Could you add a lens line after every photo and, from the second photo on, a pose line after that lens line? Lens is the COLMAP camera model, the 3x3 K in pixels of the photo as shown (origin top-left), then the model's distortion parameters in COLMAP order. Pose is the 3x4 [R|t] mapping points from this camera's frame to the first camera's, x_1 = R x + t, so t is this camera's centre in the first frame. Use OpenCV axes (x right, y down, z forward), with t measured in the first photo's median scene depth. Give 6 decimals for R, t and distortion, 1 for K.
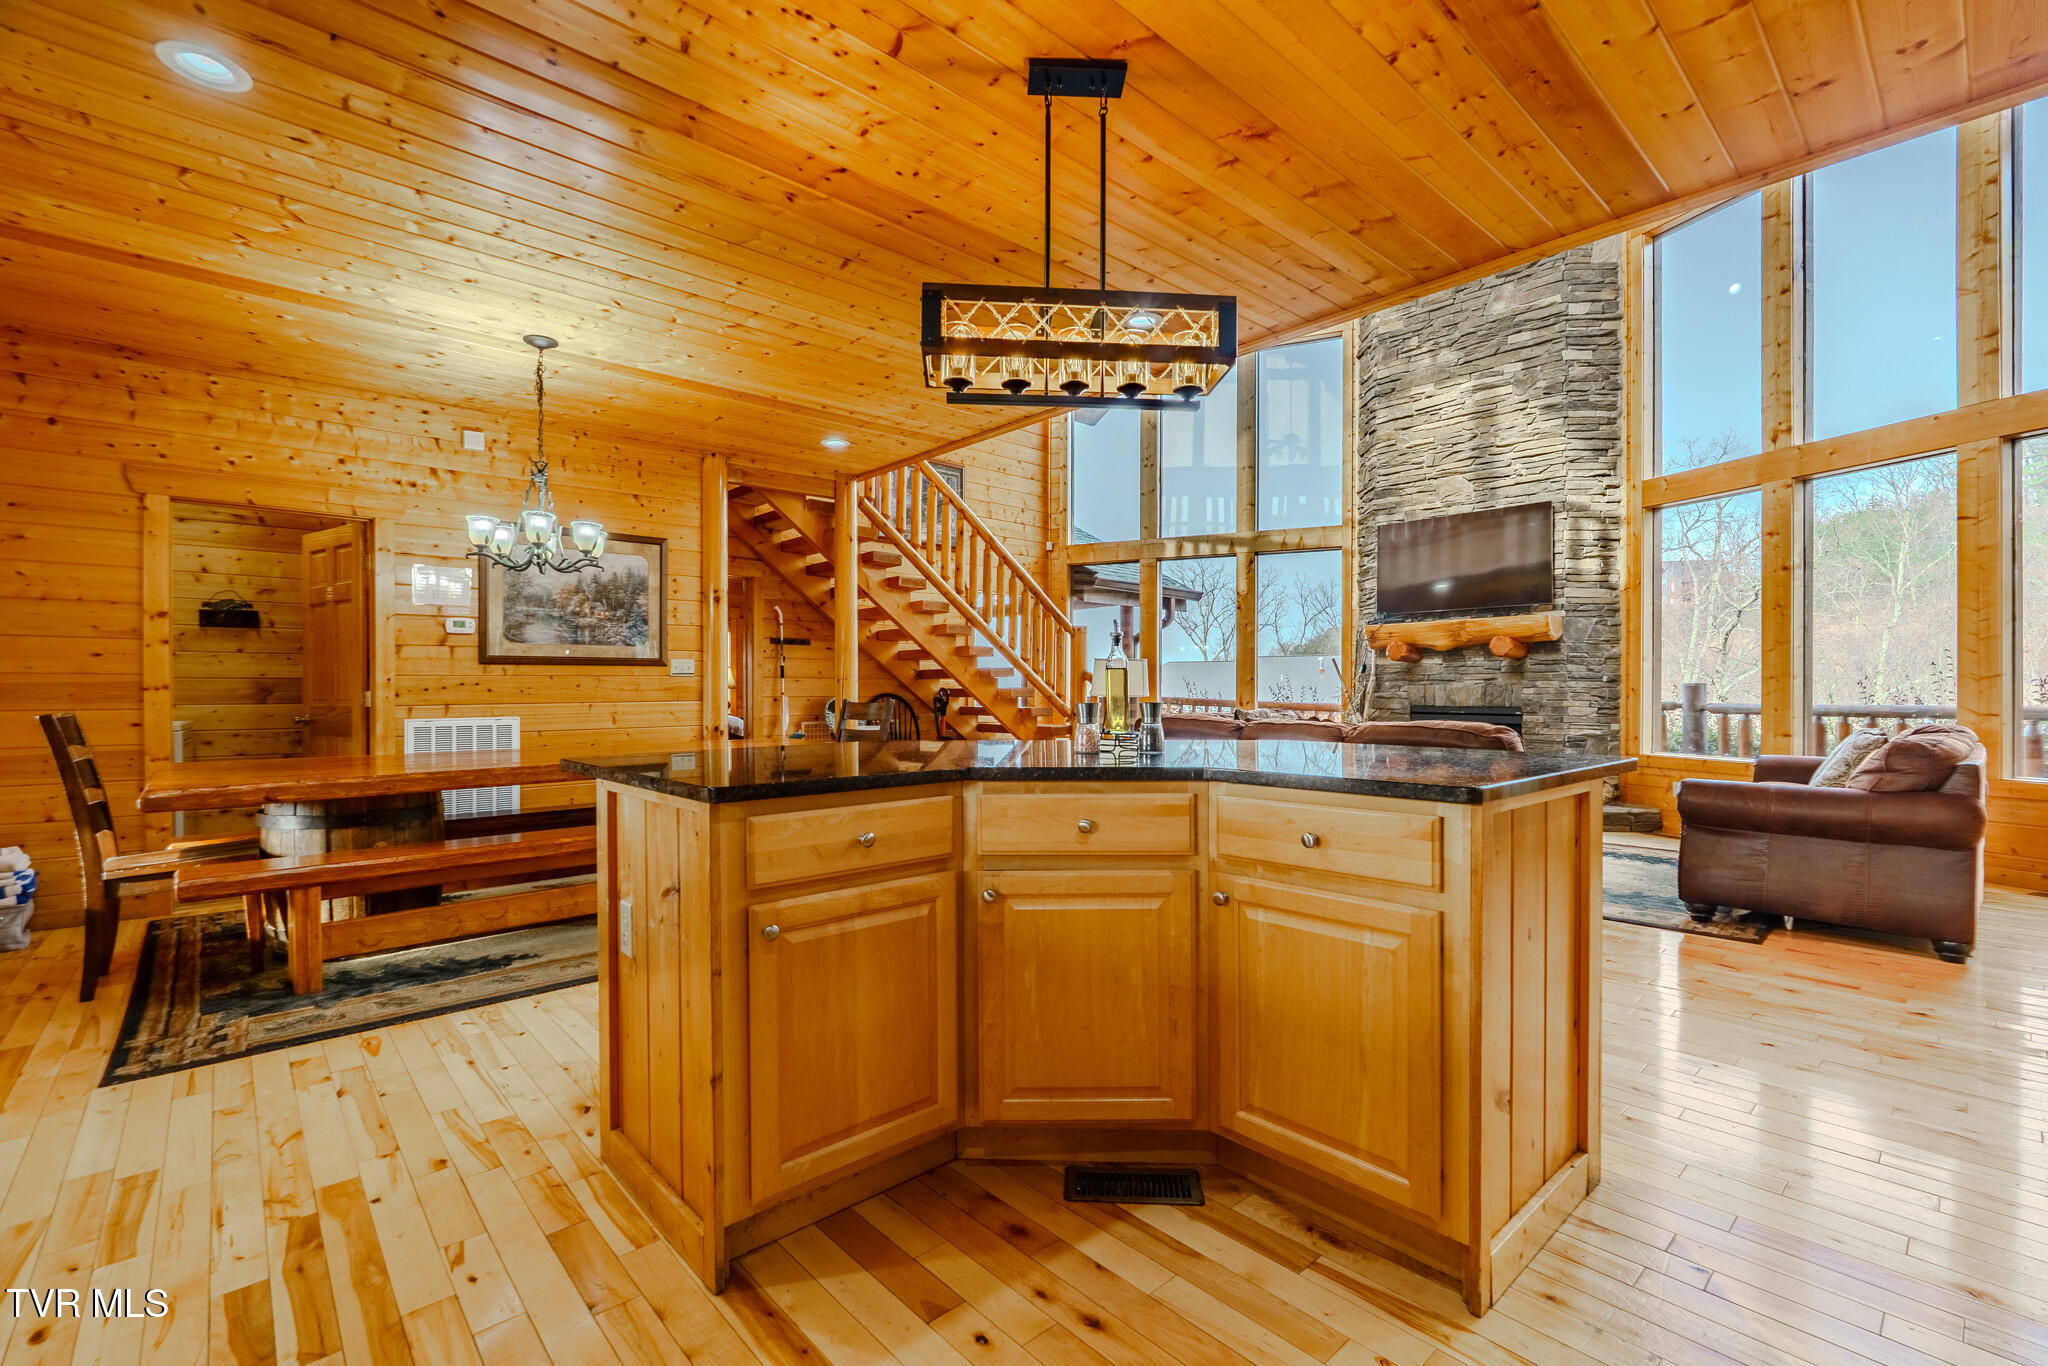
lens RADIAL K [[898.4, 0, 1038.3], [0, 898.4, 683.5], [0, 0, 1]] dist [-0.007664, 0.001856]
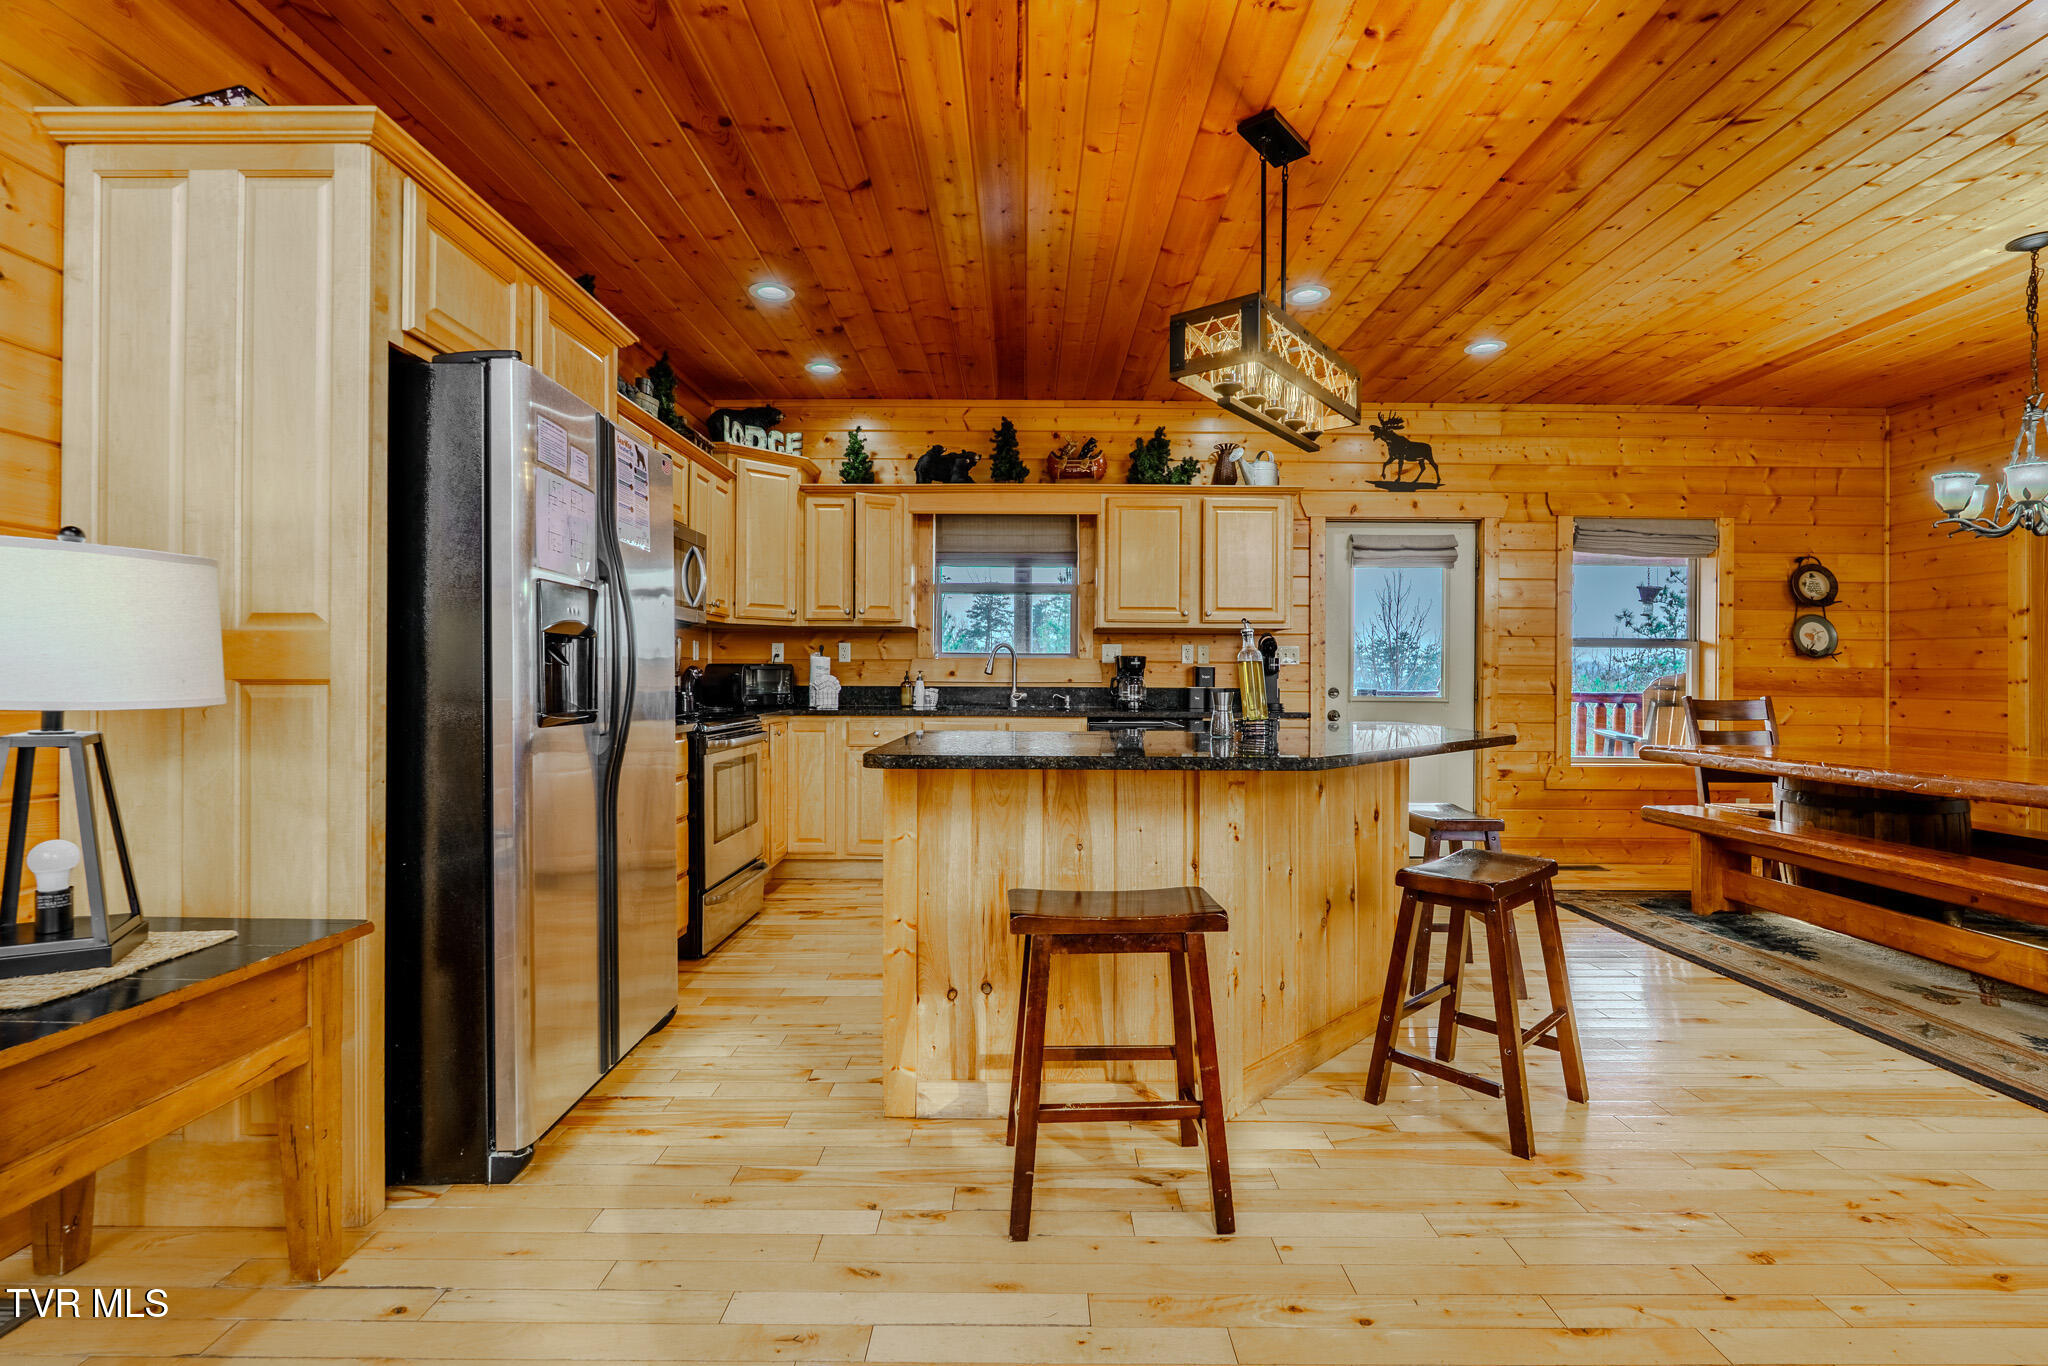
lens RADIAL K [[898.4, 0, 1036.2], [0, 898.4, 668.3], [0, 0, 1]] dist [-0.007664, 0.001856]
pose [[-0.659565, -0.008806, -0.751596, 0.373294], [0.001167, 0.999918, -0.012740, 0.000681], [0.751647, -0.009280, -0.659501, 0.528427]]
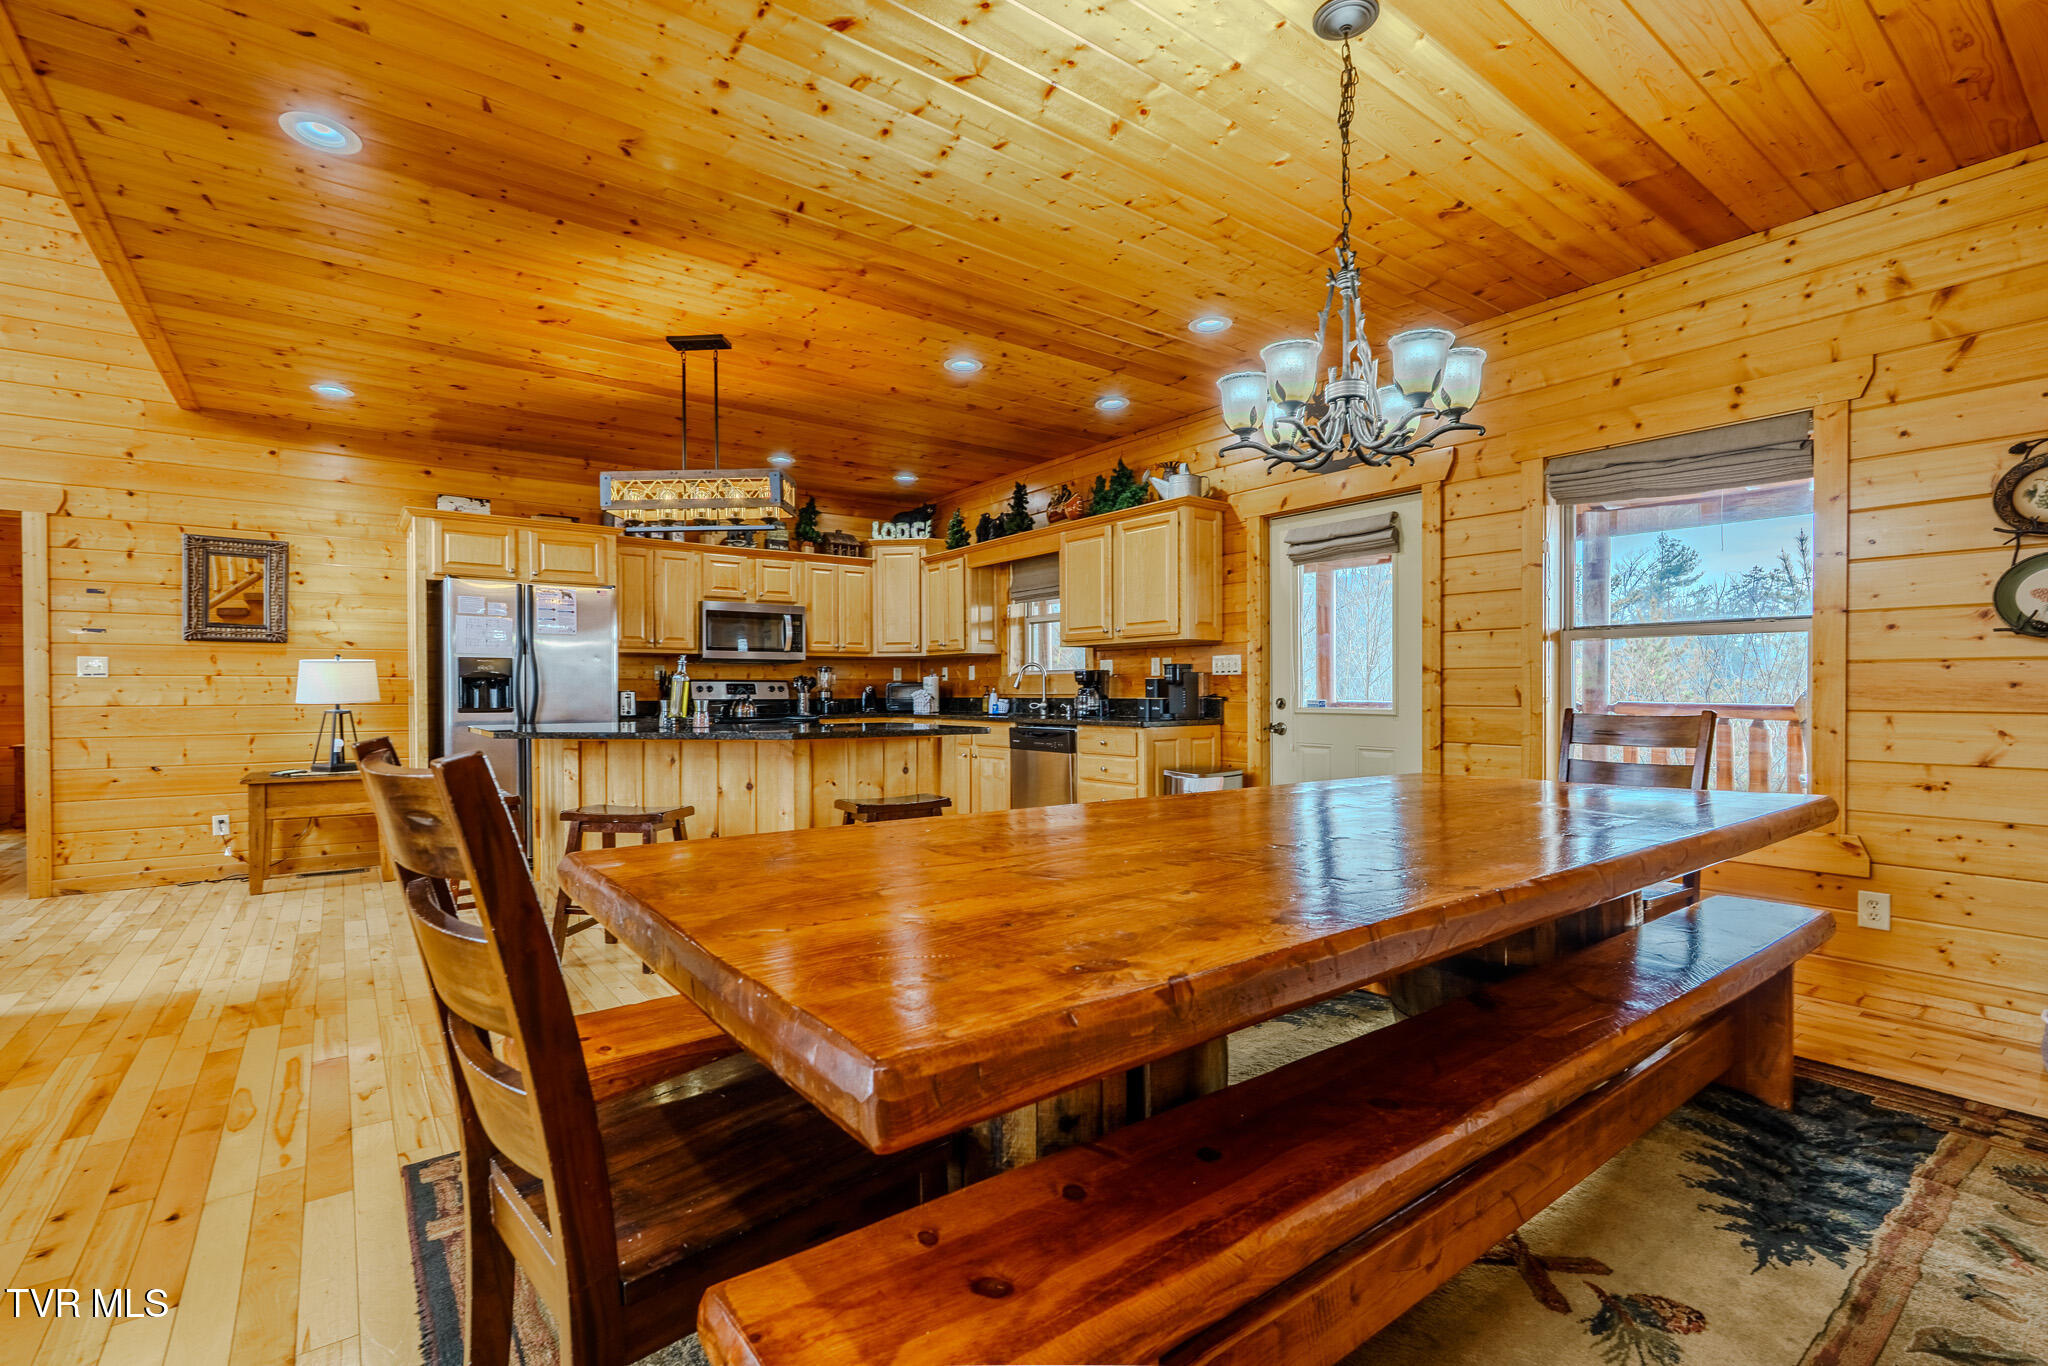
lens RADIAL K [[898.4, 0, 1098.2], [0, 898.4, 691.0], [0, 0, 1]] dist [-0.007664, 0.001856]
pose [[-0.999650, 0.007633, 0.025324, -0.237950], [0.007495, 0.999957, -0.005516, 0.005042], [-0.025365, -0.005325, -0.999664, 0.924586]]
